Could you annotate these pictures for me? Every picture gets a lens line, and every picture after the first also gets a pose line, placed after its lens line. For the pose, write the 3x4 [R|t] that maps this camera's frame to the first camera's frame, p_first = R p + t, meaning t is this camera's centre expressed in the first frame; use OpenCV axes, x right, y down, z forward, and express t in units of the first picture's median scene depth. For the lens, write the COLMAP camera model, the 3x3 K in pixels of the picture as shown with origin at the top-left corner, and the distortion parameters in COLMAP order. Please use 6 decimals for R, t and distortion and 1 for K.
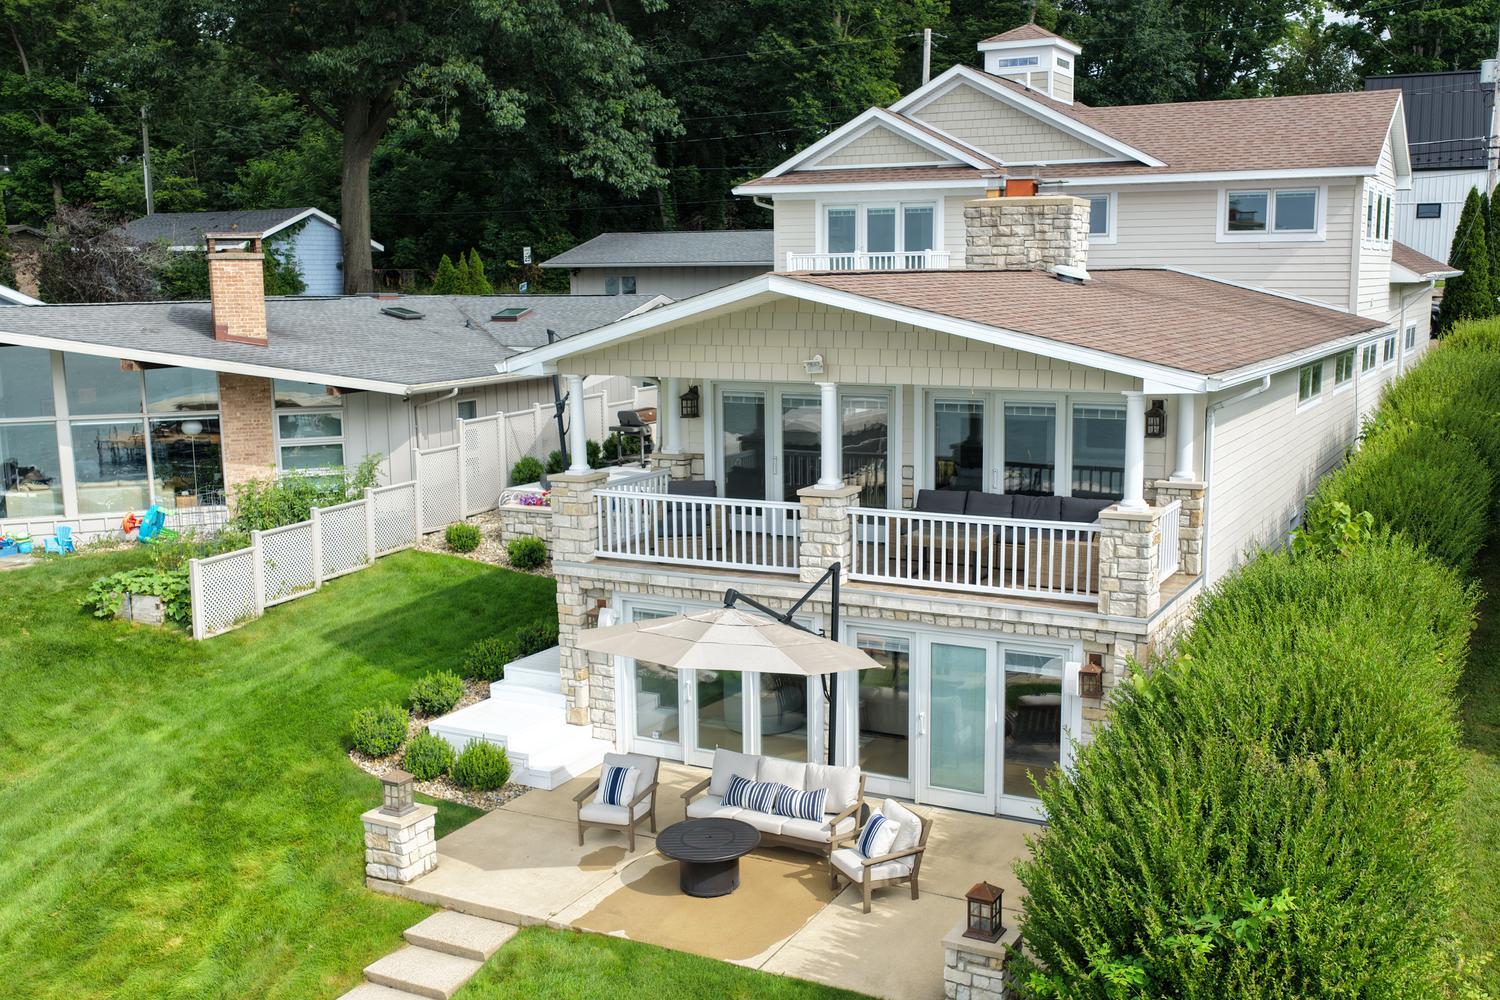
lens RADIAL K [[1537.5, 0, 750.0], [0, 1537.5, 500.0], [0, 0, 1]] dist [-0.004941, -0.014745]
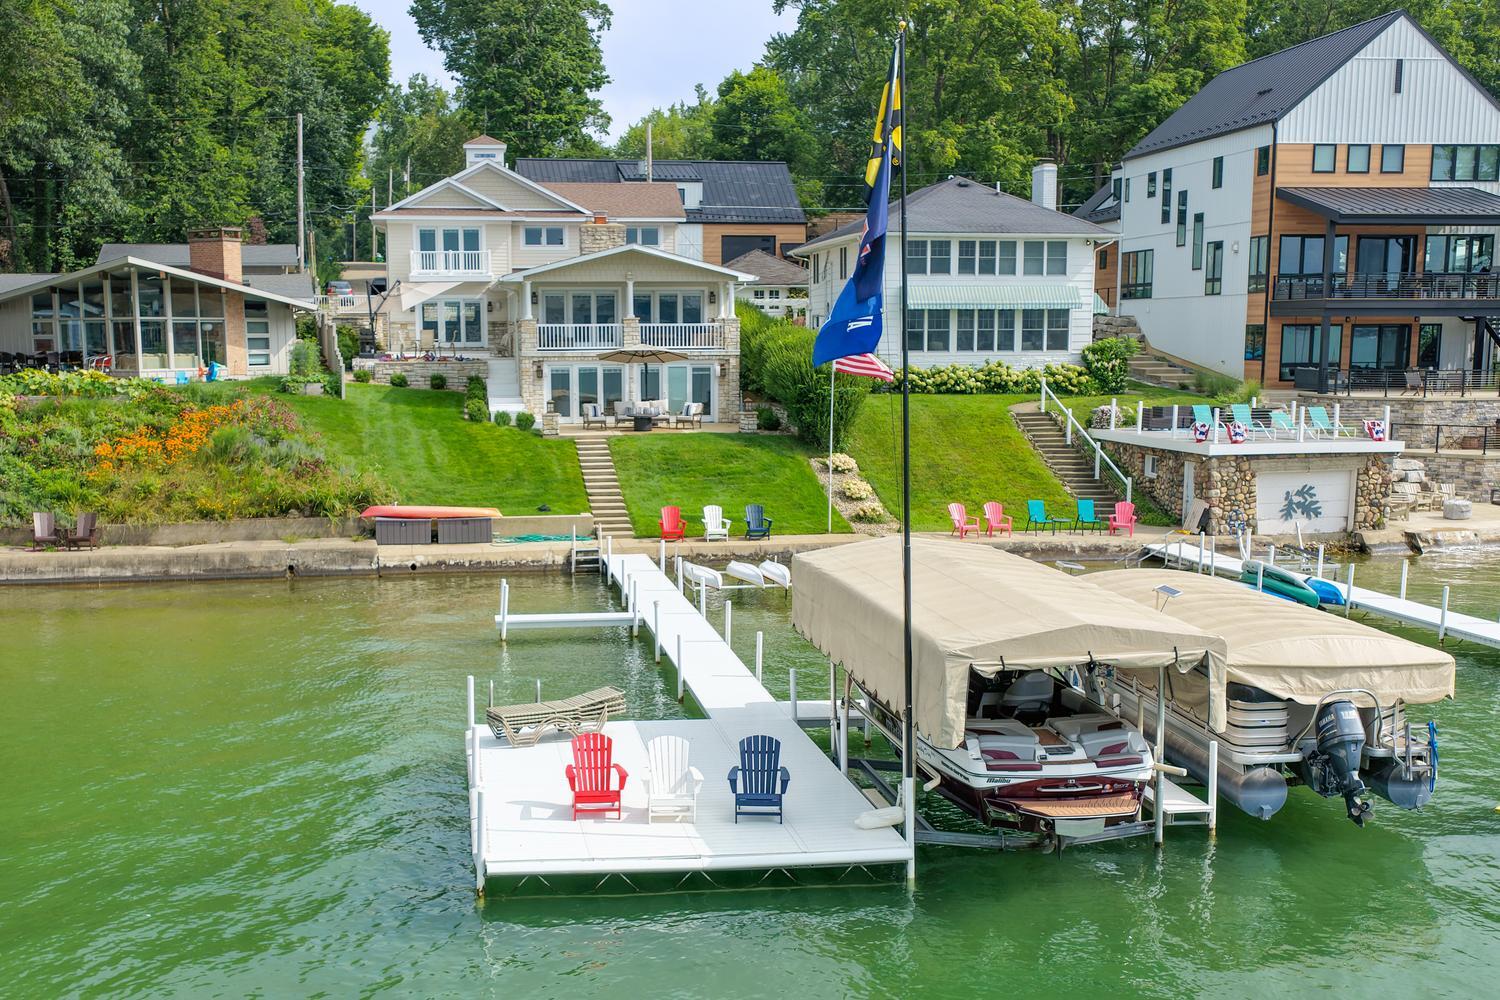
lens RADIAL K [[1739.5, 0, 671.7], [0, 1739.5, 666.6], [0, 0, 1]] dist [-0.003977, 0.015991]
pose [[0.810234, -0.105925, 0.576456, -1.619285], [0.082596, 0.994354, 0.066624, 0.380790], [-0.580258, -0.006368, 0.814408, -1.543760]]
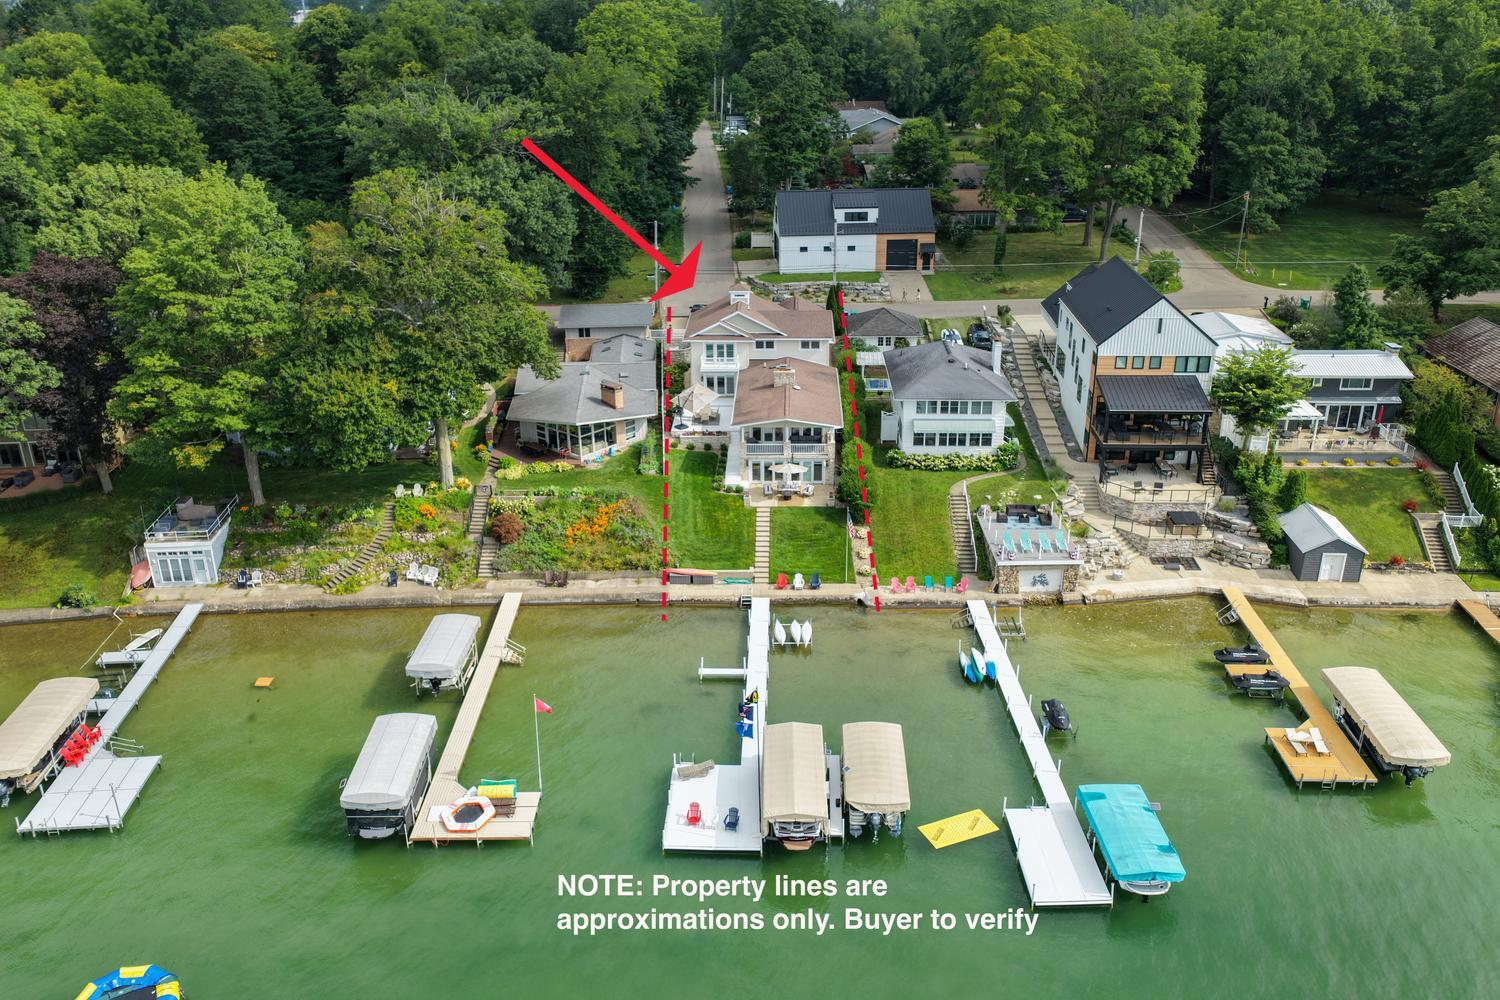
lens RADIAL K [[1219.8, 0, 744.9], [0, 1219.8, 542.4], [0, 0, 1]] dist [-0.000507, 0.001160]
pose [[0.893880, -0.189412, 0.406328, -2.056482], [0.069846, 0.954133, 0.291121, -1.003505], [-0.442832, -0.231847, 0.866110, -3.195126]]
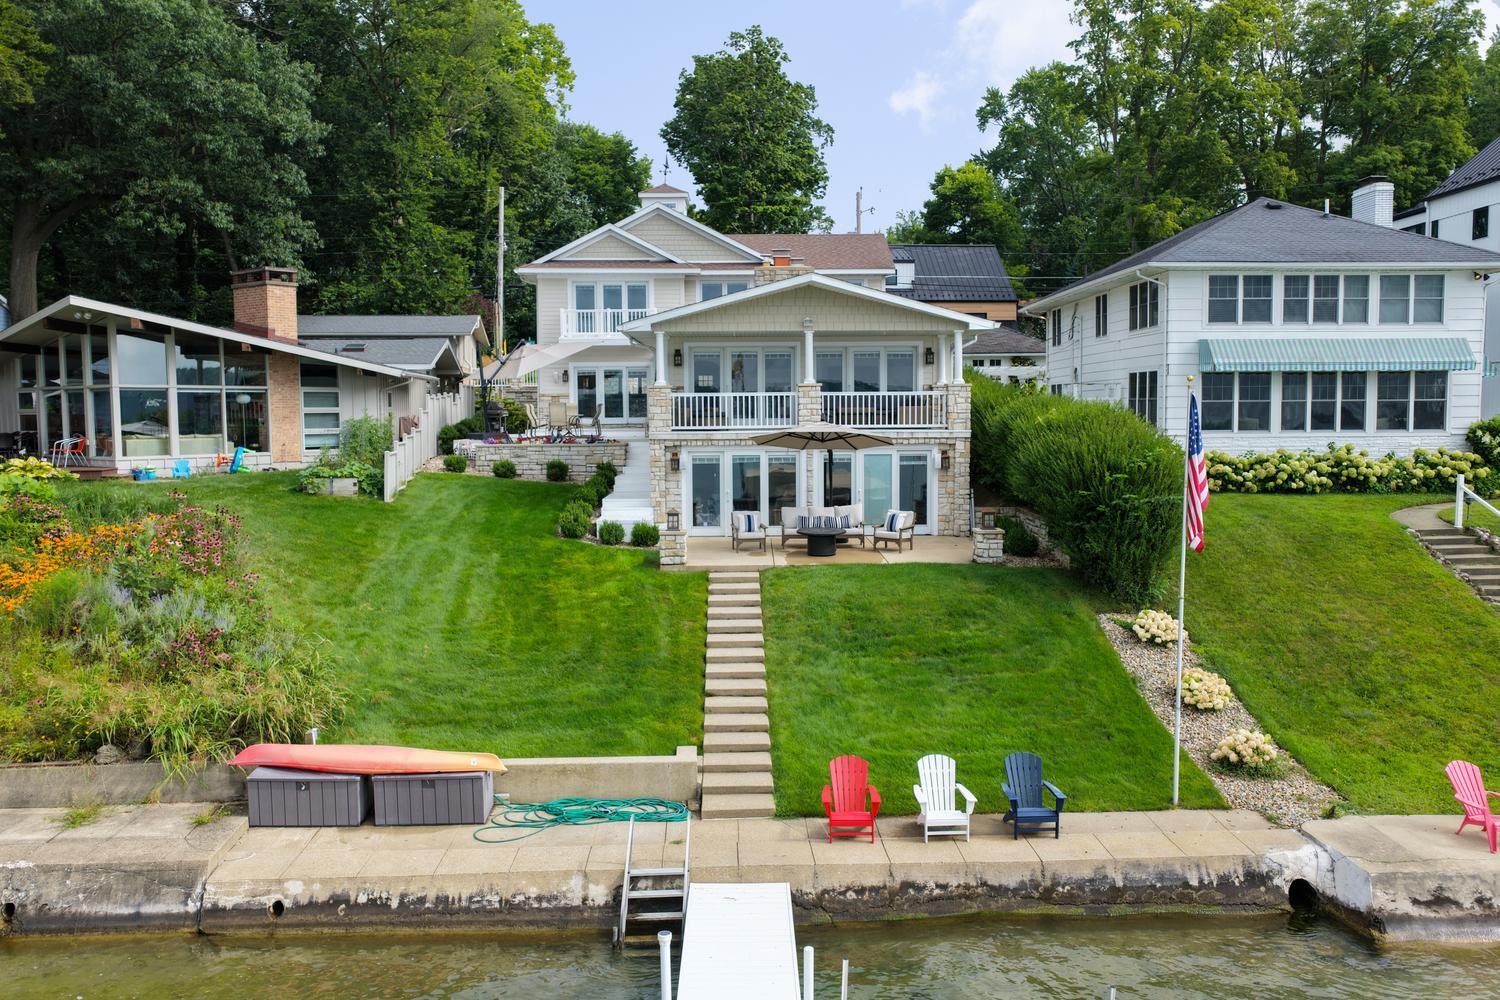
lens RADIAL K [[1247.9, 0, 750.0], [0, 1247.9, 500.0], [0, 0, 1]] dist [-0.006481, 0.001433]
pose [[0.870624, -0.032816, 0.490854, -0.710823], [0.069508, 0.995969, -0.056700, 0.199510], [-0.487015, 0.083483, 0.869395, -0.341582]]
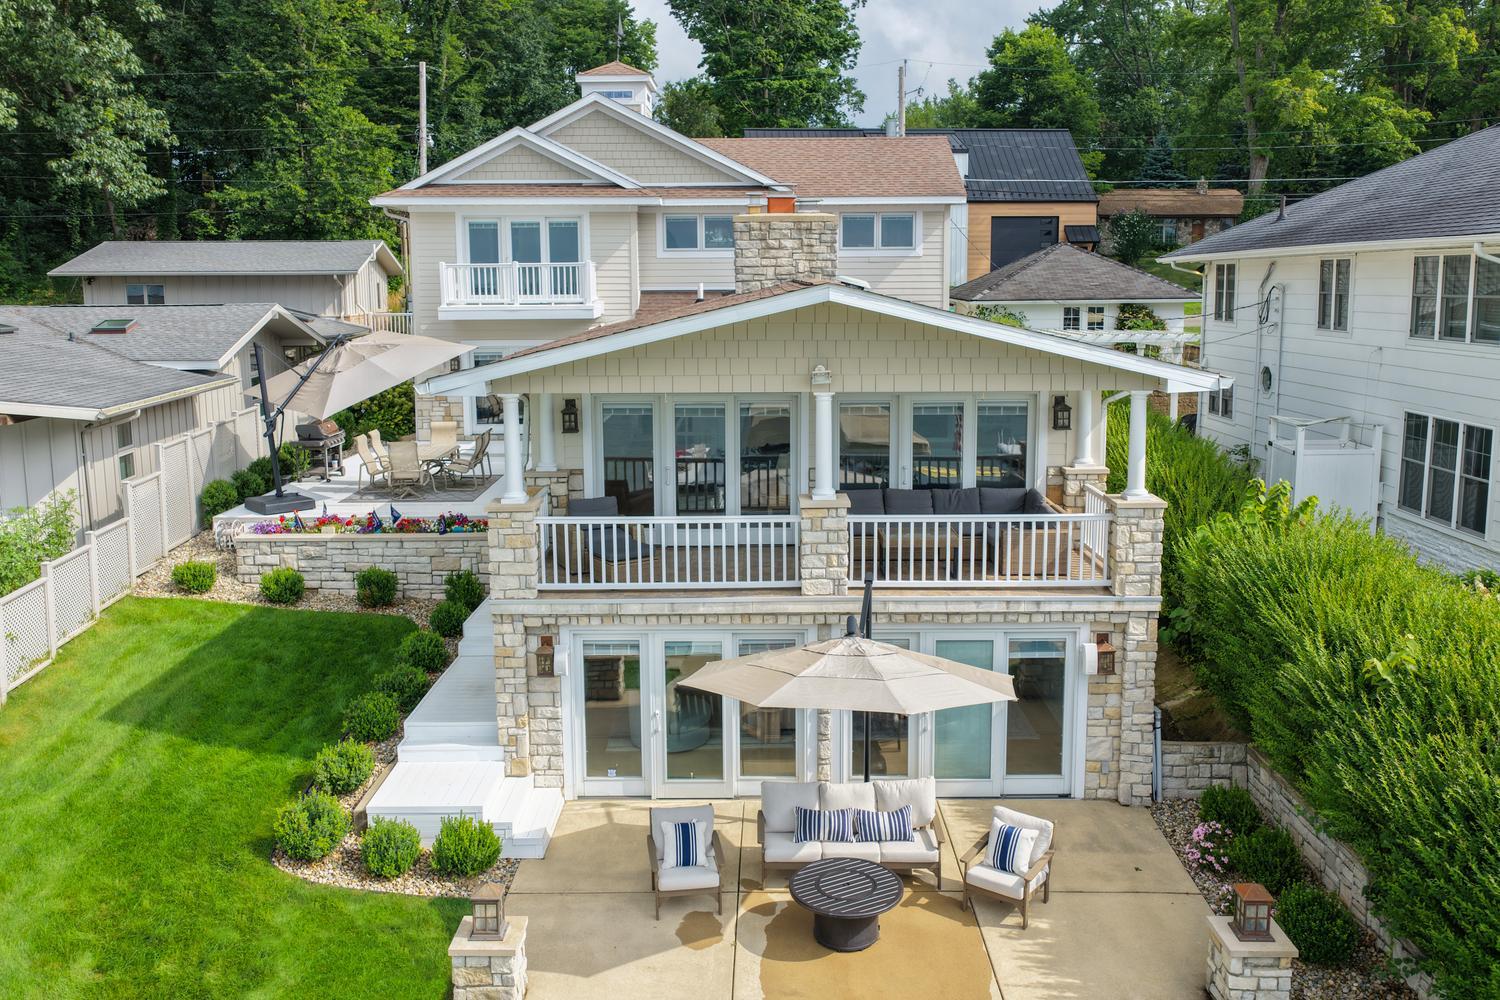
lens RADIAL K [[1276.2, 0, 750.7], [0, 1276.2, 432.6], [0, 0, 1]] dist [-0.005870, 0.015432]
pose [[0.880659, -0.053424, 0.470729, -0.316177], [0.067436, 0.997640, -0.012938, -0.035581], [-0.468926, 0.043138, 0.882183, 0.244939]]
